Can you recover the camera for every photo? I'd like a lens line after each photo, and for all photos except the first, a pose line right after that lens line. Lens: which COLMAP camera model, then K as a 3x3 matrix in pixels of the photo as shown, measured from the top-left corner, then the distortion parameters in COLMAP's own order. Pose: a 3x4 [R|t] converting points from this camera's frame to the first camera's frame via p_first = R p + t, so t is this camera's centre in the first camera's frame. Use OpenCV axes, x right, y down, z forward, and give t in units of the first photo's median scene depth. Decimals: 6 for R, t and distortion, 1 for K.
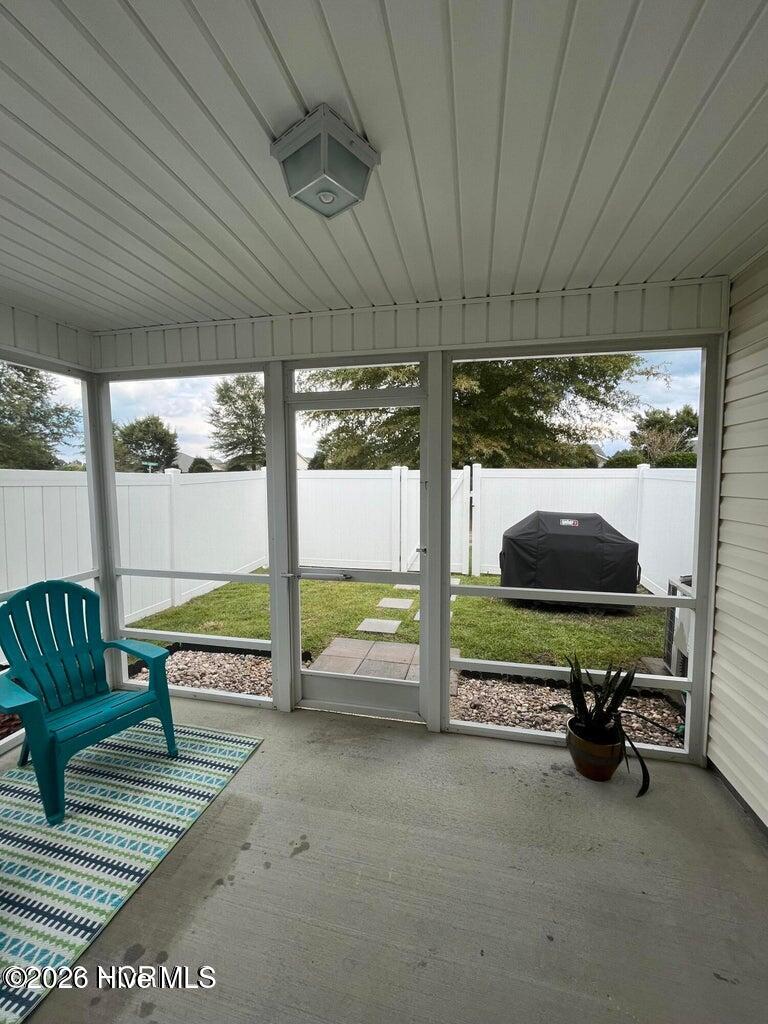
lens RADIAL K [[412.7, 0, 384.3], [0, 412.7, 510.7], [0, 0, 1]] dist [-0.000563, 0.000260]
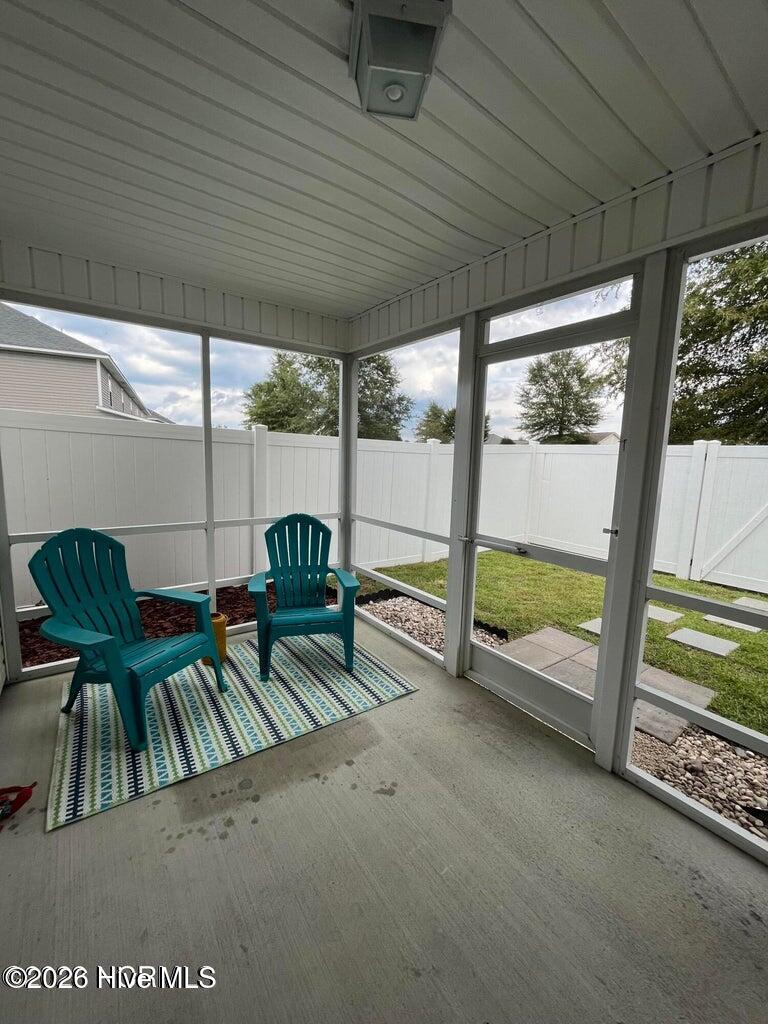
lens RADIAL K [[412.7, 0, 389.0], [0, 412.7, 511.8], [0, 0, 1]] dist [-0.000563, 0.000260]
pose [[0.756316, 0.113303, -0.644321, 0.227412], [-0.084731, 0.993558, 0.075257, 0.031946], [0.648697, -0.002325, 0.761044, 0.136373]]
